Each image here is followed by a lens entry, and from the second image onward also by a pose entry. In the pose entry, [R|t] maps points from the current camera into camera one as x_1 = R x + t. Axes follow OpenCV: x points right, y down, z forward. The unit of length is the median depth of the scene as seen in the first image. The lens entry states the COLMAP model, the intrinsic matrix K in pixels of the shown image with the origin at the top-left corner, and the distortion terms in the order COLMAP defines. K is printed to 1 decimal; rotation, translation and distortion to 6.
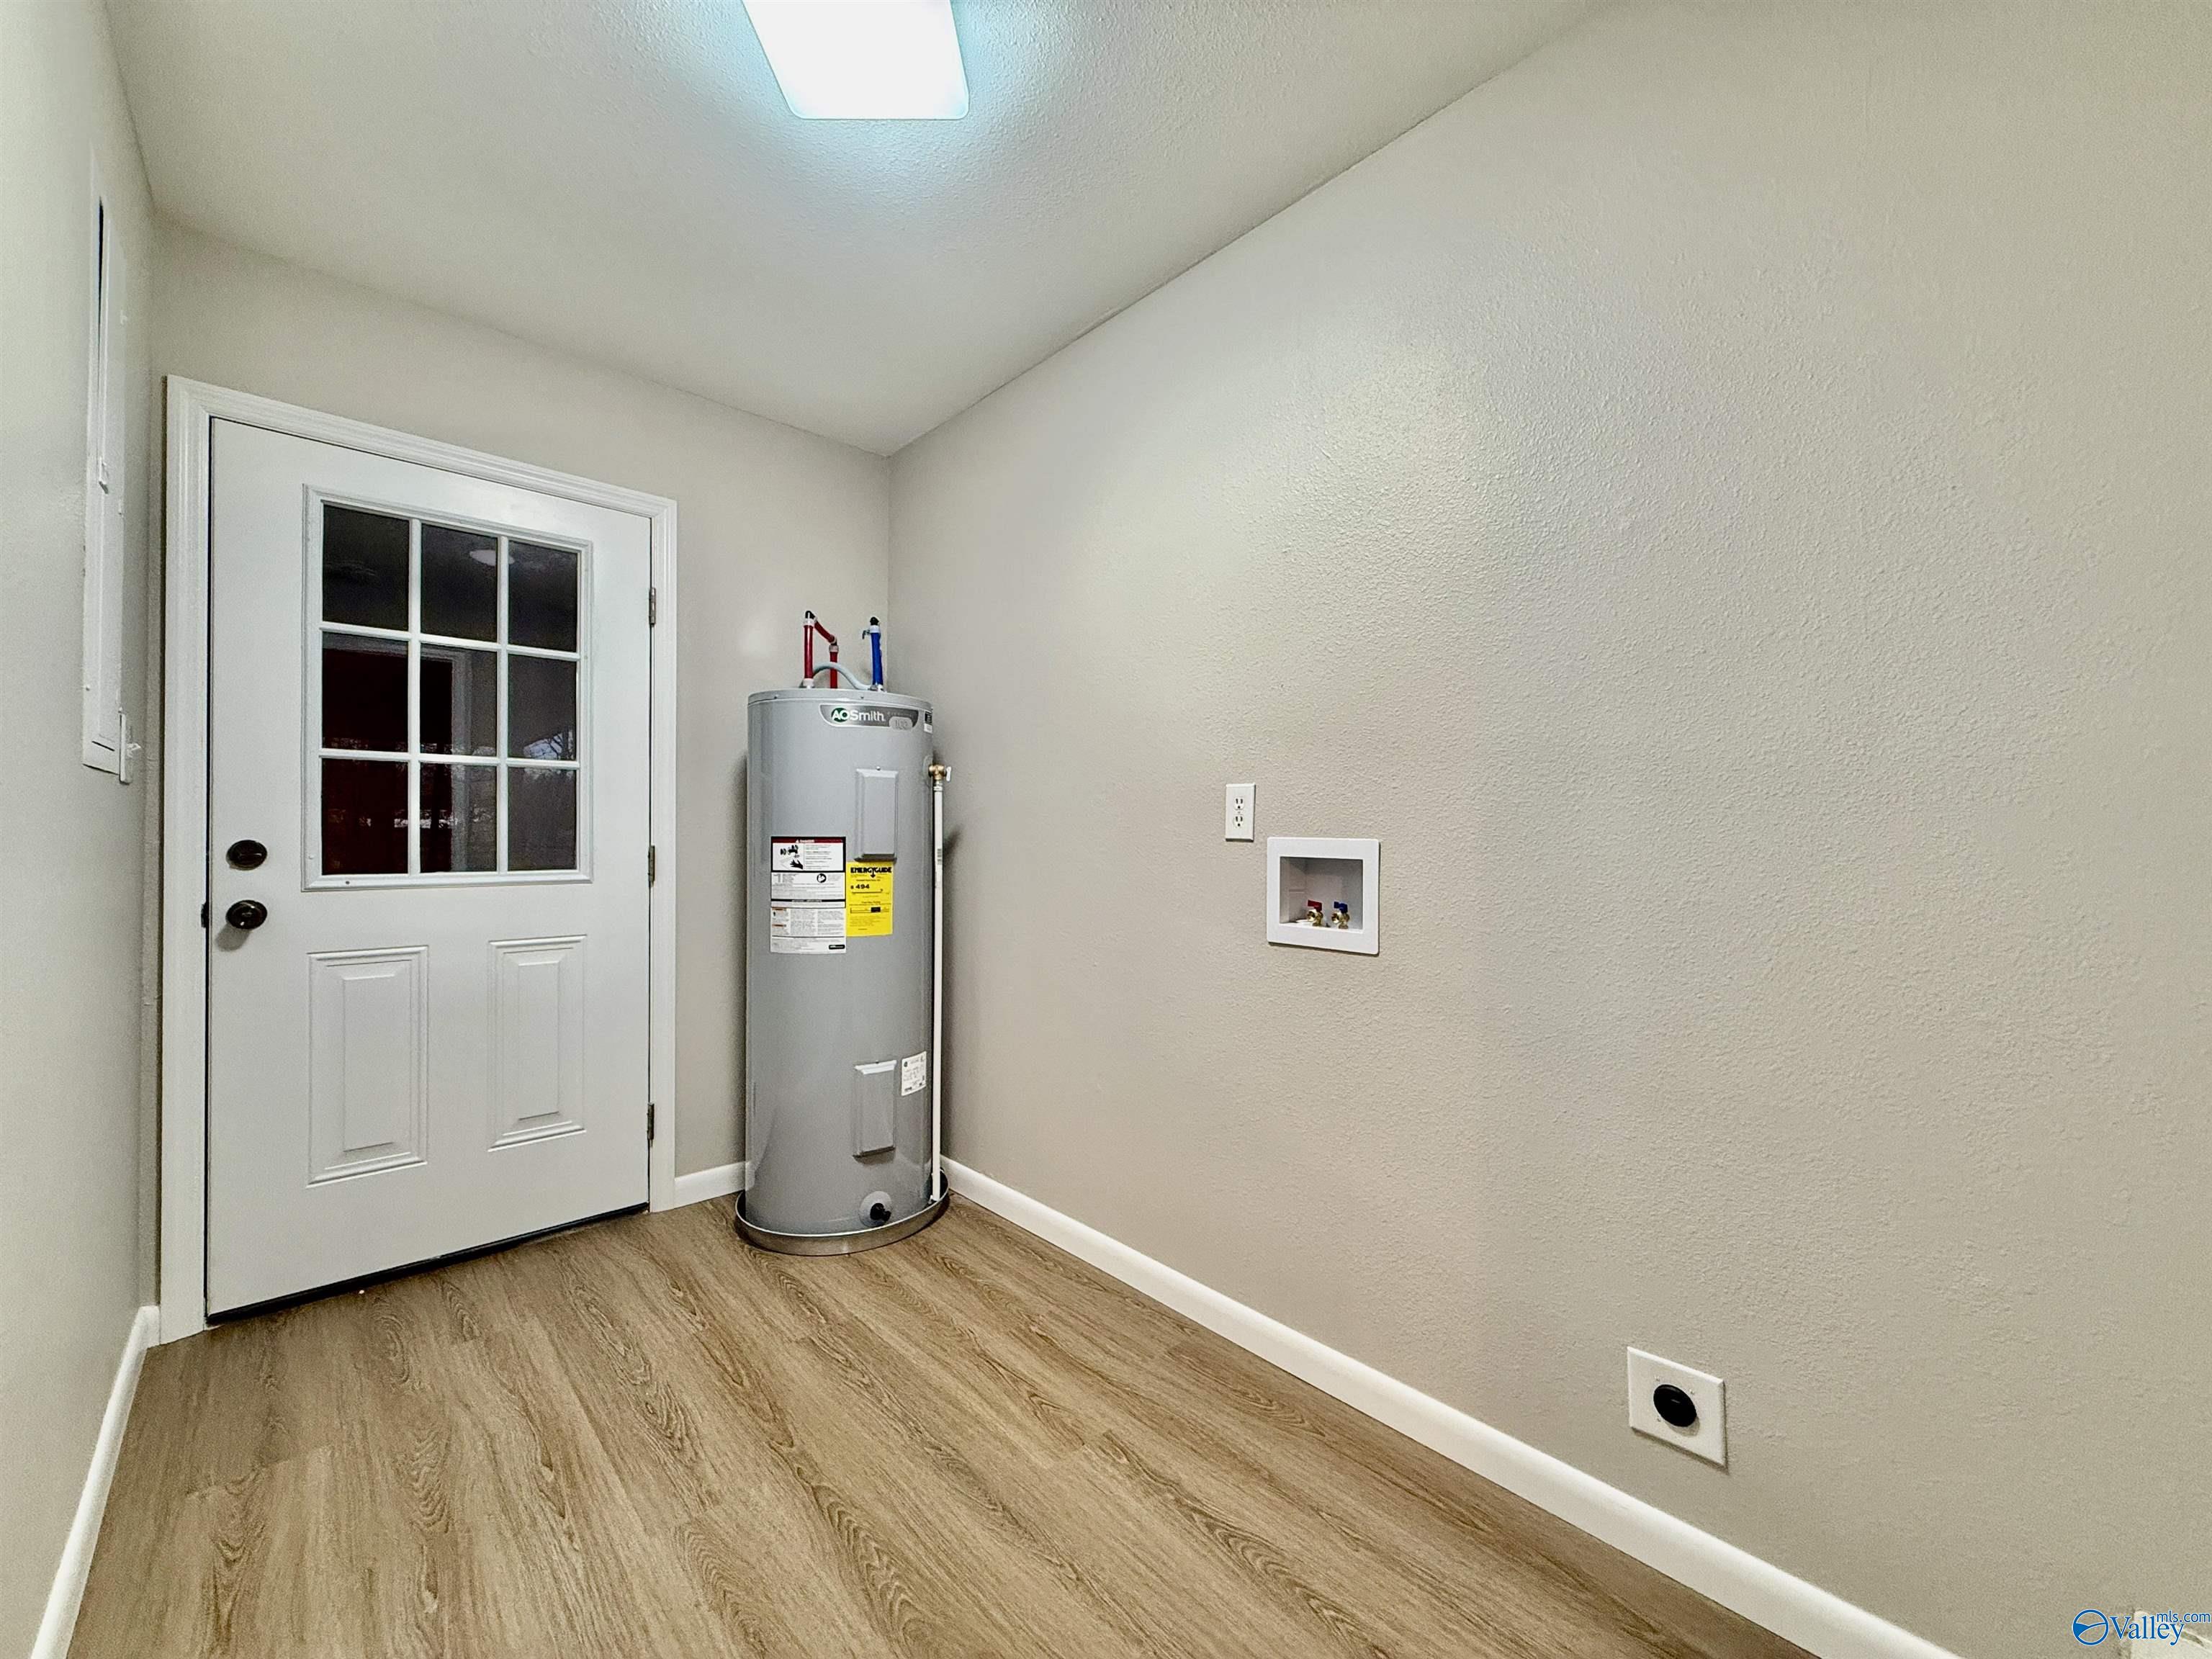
lens RADIAL K [[878.2, 0, 1100.3], [0, 878.2, 834.4], [0, 0, 1]] dist [-0.001669, 0.000837]
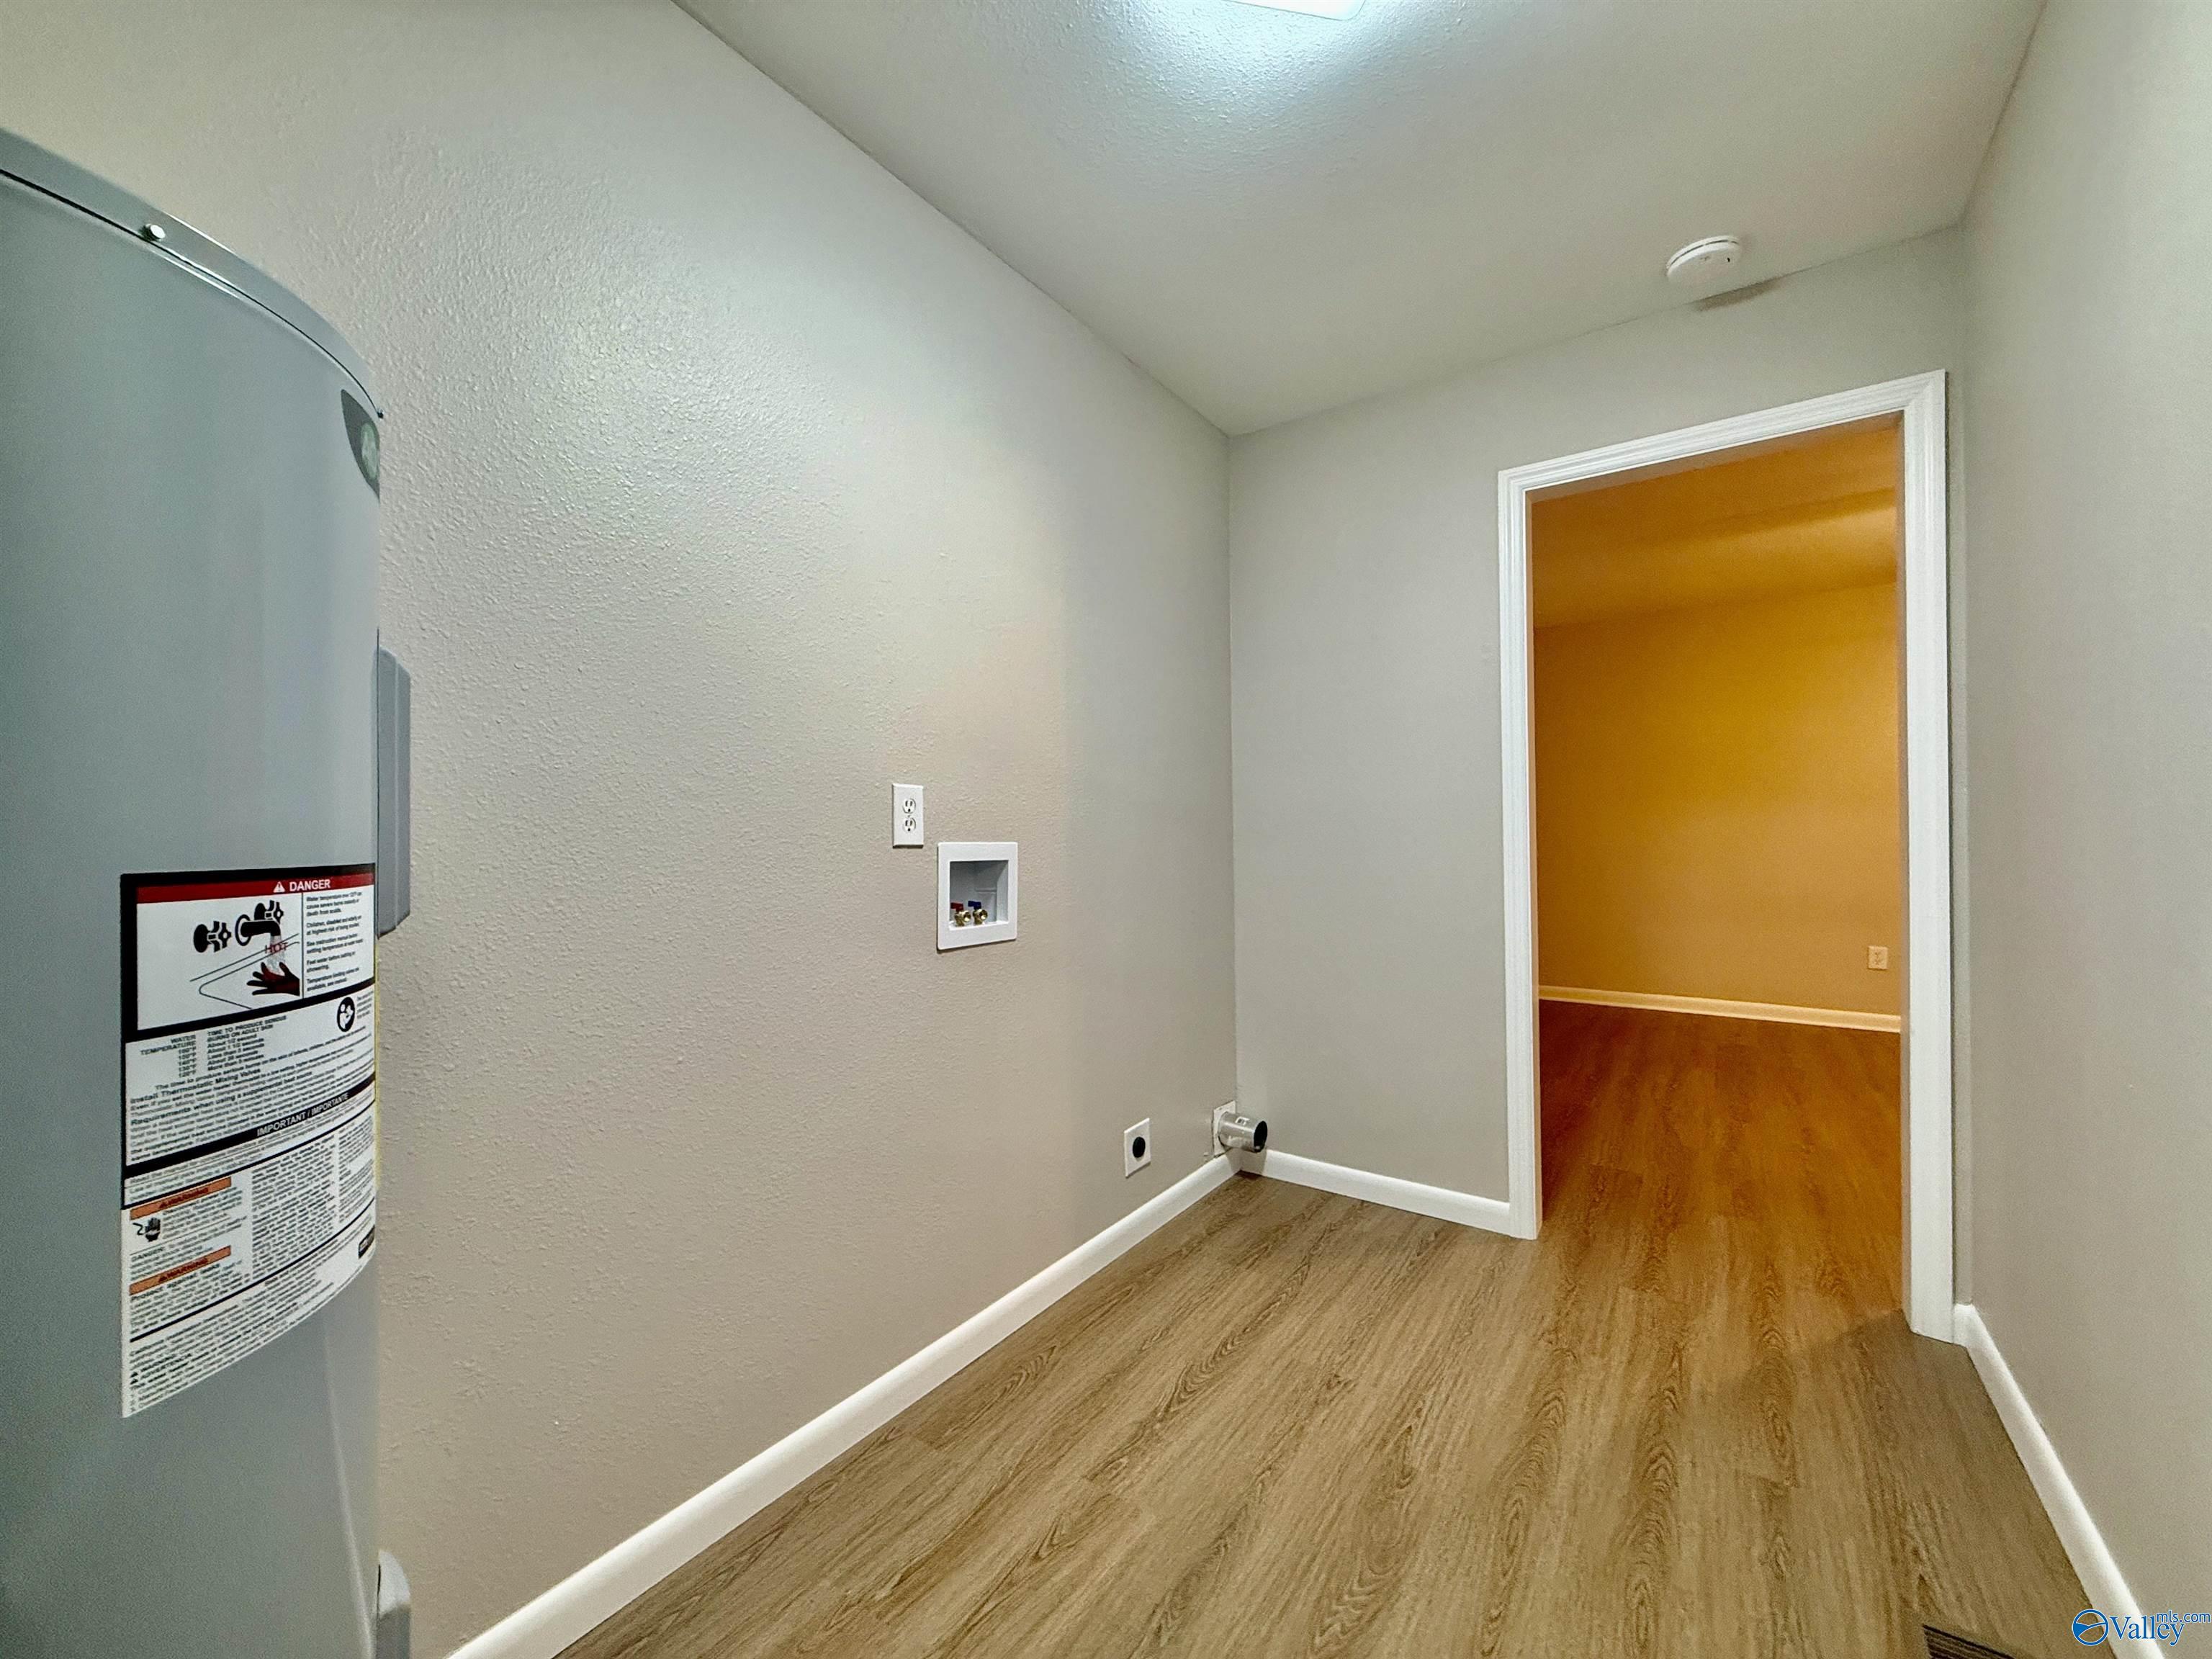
lens RADIAL K [[878.2, 0, 1103.8], [0, 878.2, 828.2], [0, 0, 1]] dist [-0.001669, 0.000837]
pose [[-0.211413, 0.005078, 0.977384, -0.829777], [0.008389, 0.999959, -0.003381, -0.008042], [-0.977361, 0.007484, -0.211447, 1.066849]]
